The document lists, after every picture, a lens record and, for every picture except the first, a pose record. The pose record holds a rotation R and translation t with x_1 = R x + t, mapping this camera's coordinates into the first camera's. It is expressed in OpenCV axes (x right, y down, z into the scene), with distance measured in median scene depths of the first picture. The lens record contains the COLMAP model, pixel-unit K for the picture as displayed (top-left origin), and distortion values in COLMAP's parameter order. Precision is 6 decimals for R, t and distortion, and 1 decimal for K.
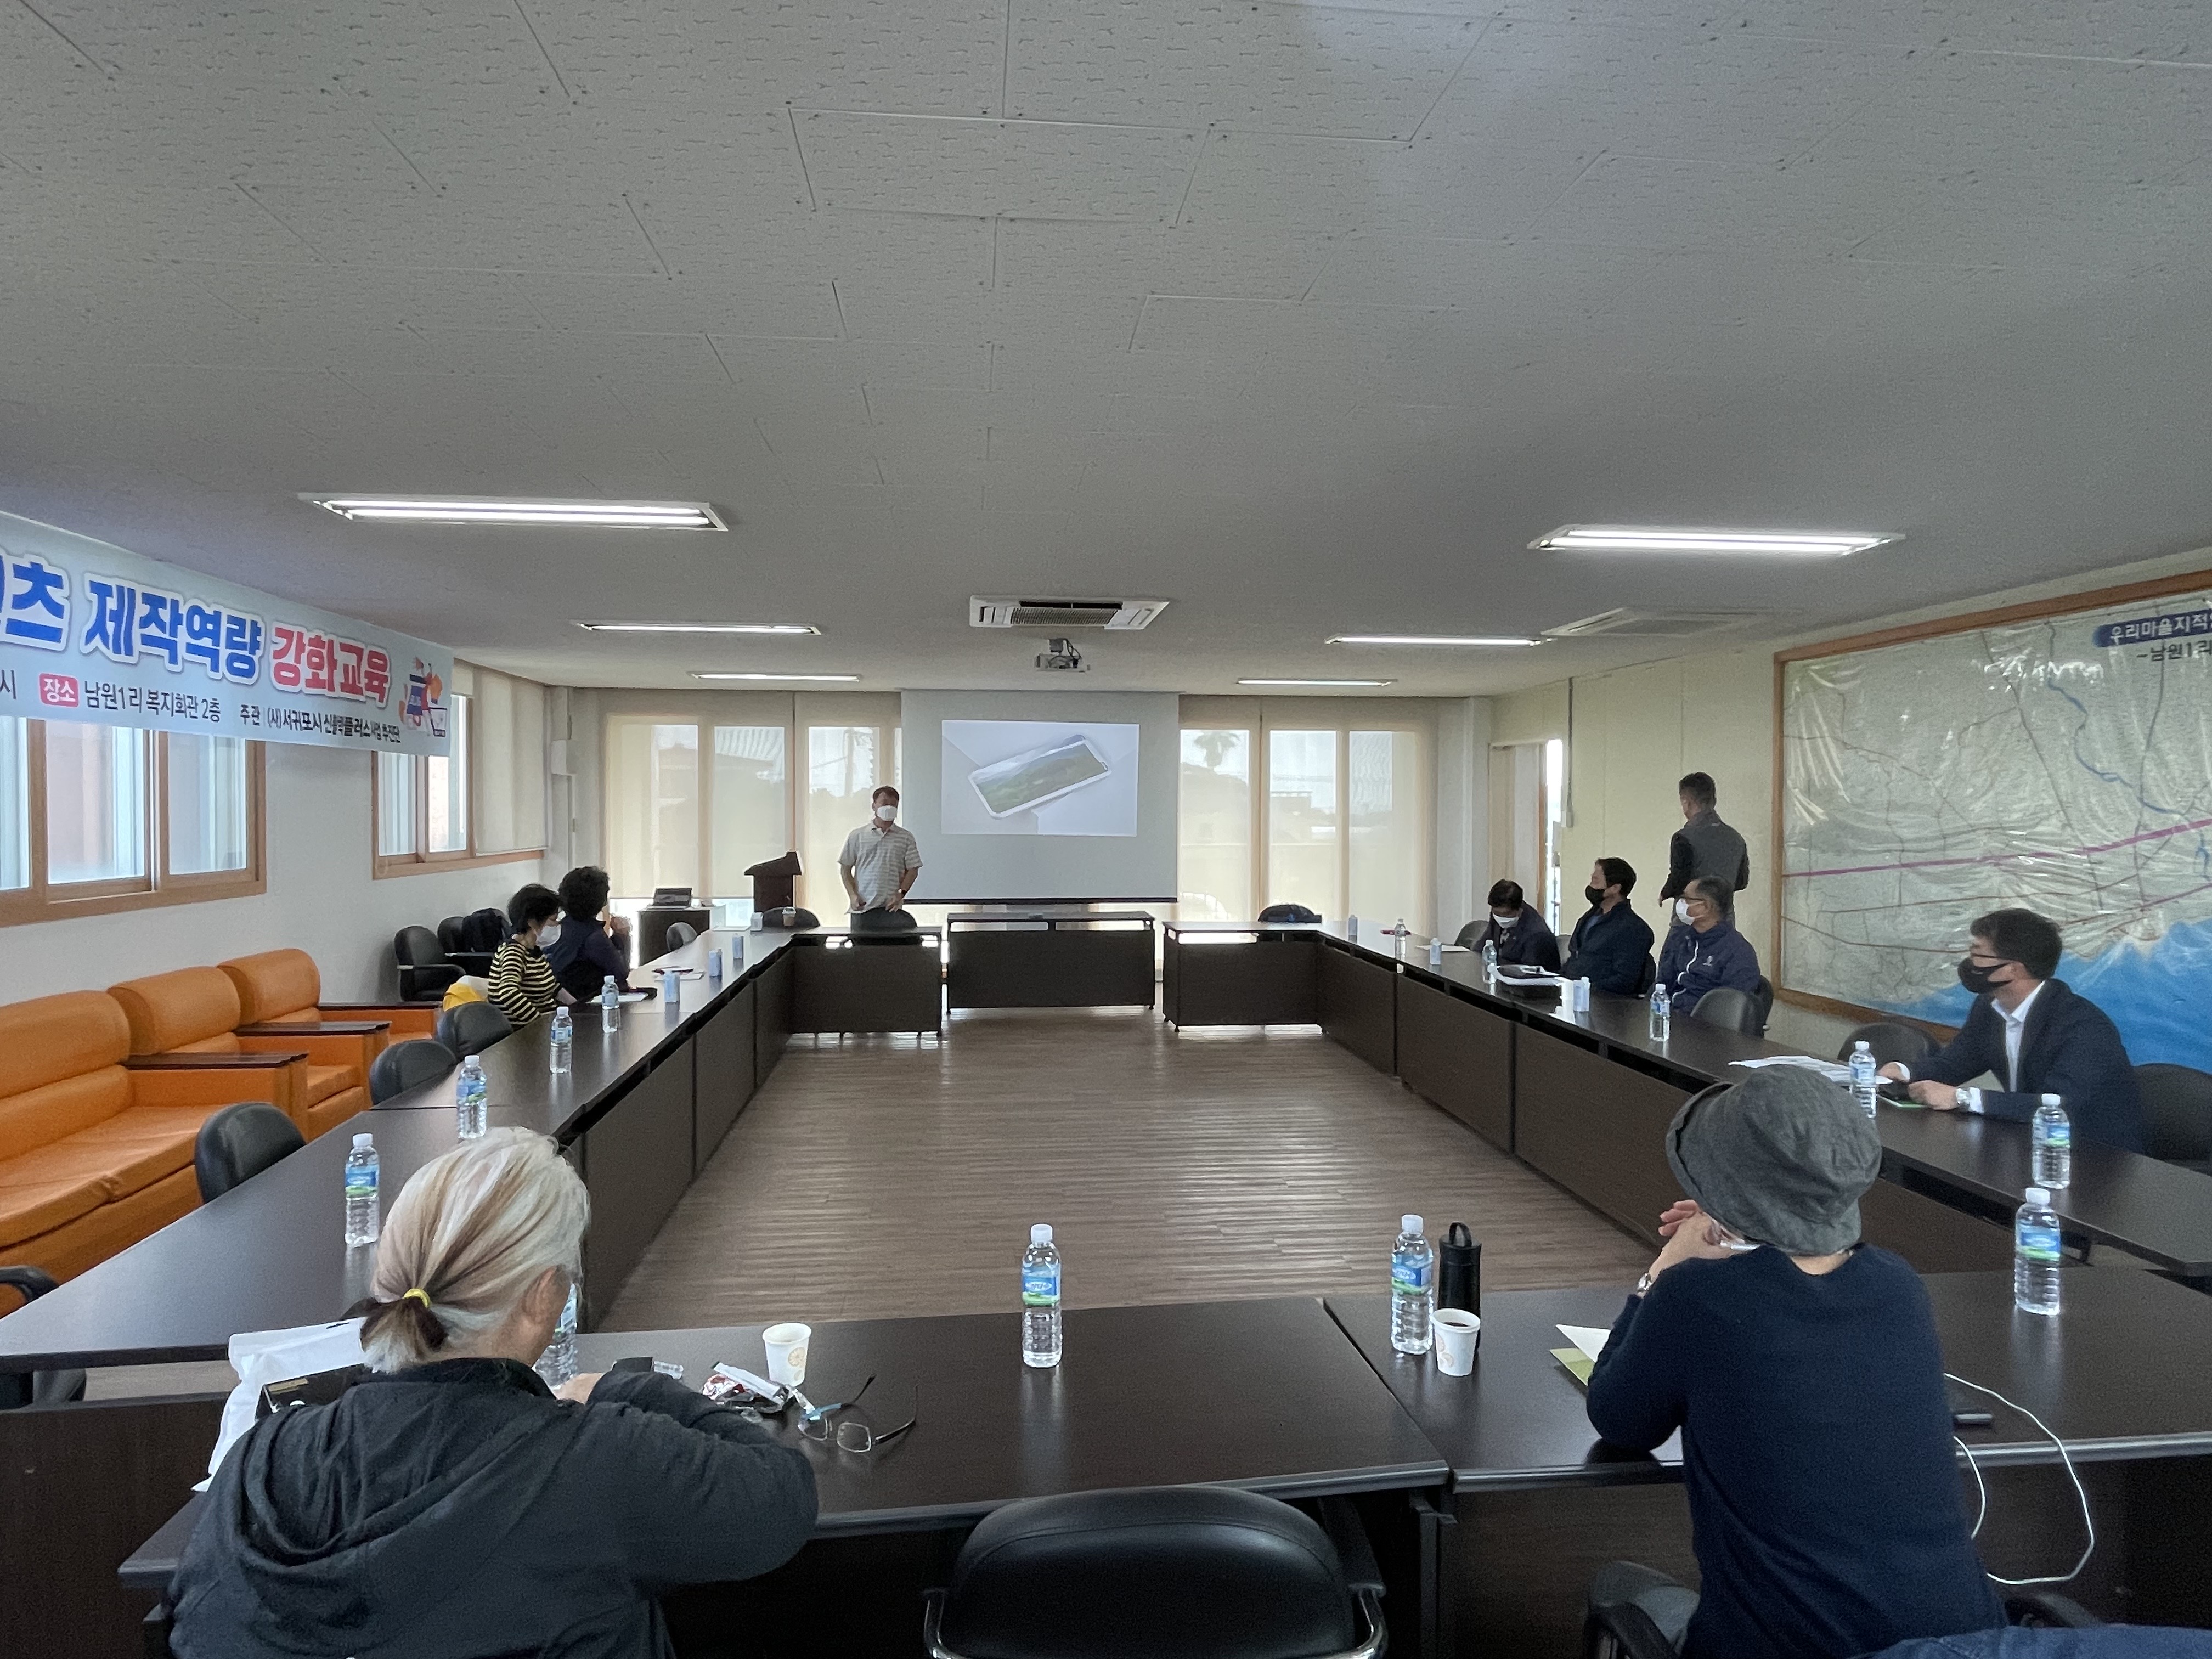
lens RADIAL K [[1226.7, 0, 1098.6], [0, 1226.7, 815.7], [0, 0, 1]] dist [-0.005502, -0.000296]
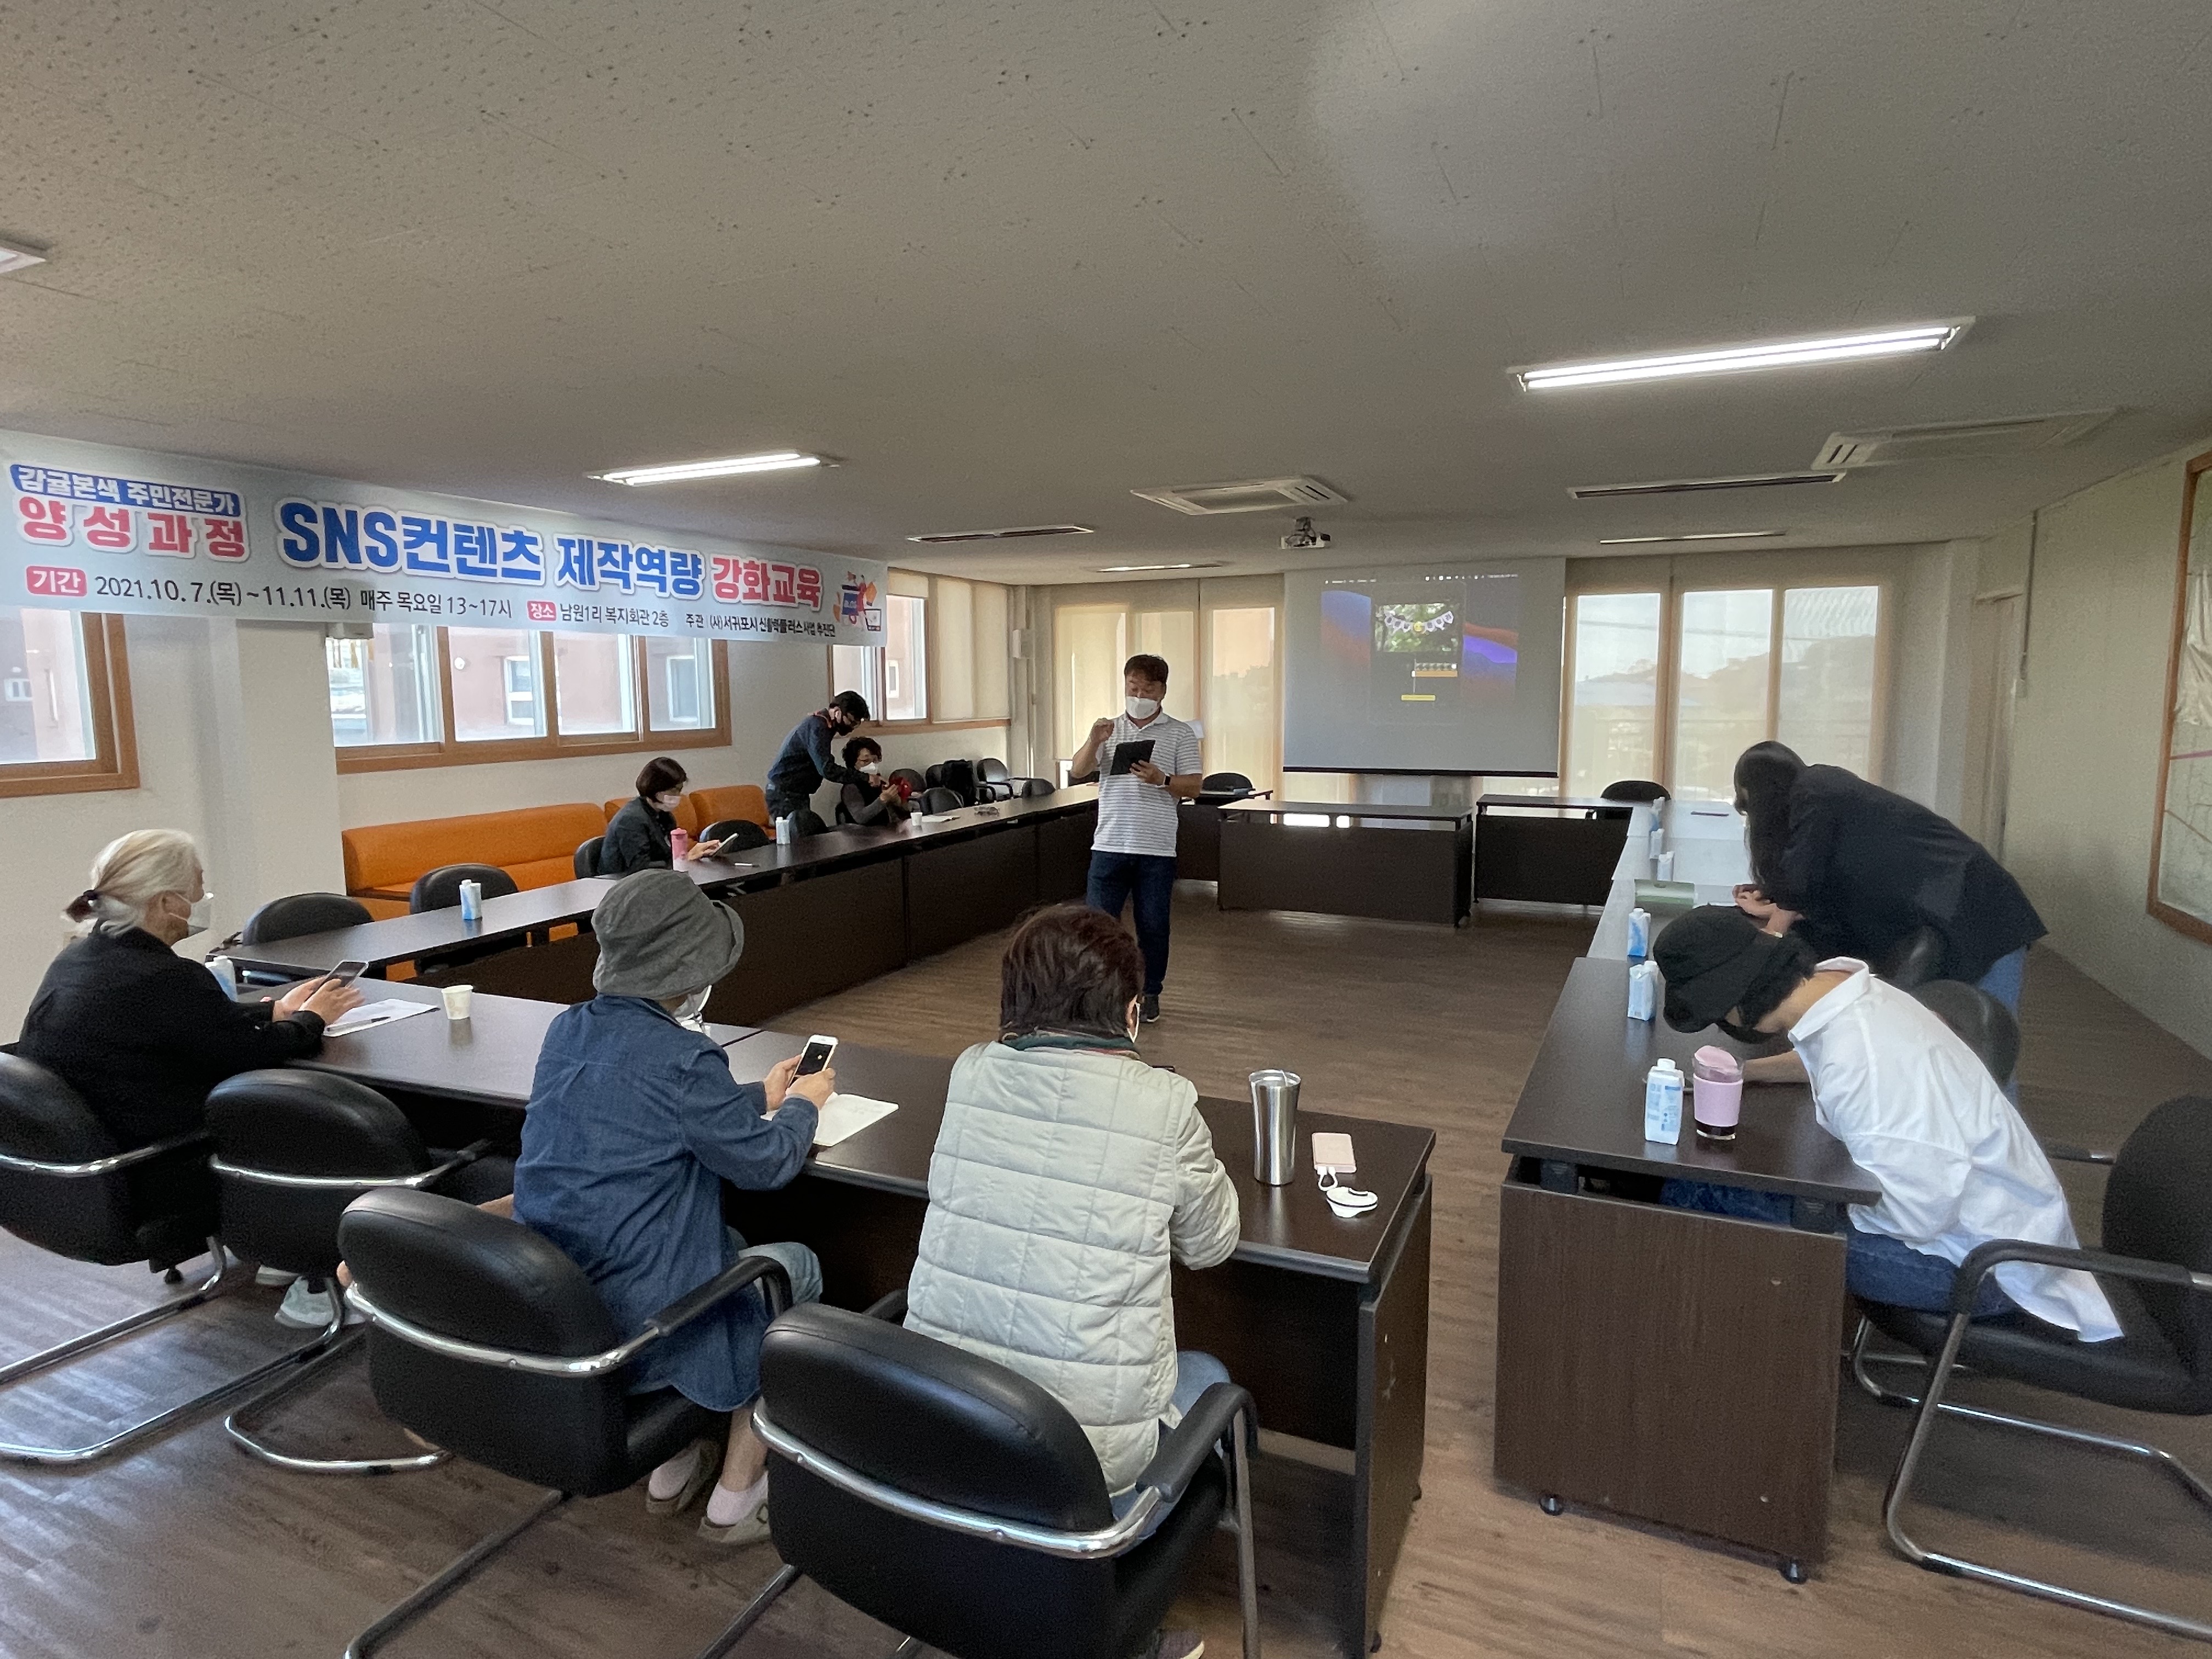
lens RADIAL K [[1188.5, 0, 1121.7], [0, 1188.5, 817.8], [0, 0, 1]] dist [-0.005700, -0.001266]
pose [[0.862755, 0.046600, -0.503471, 0.390583], [0.005915, 0.994745, 0.102208, 0.007303], [0.505588, -0.091159, 0.857946, 0.026946]]
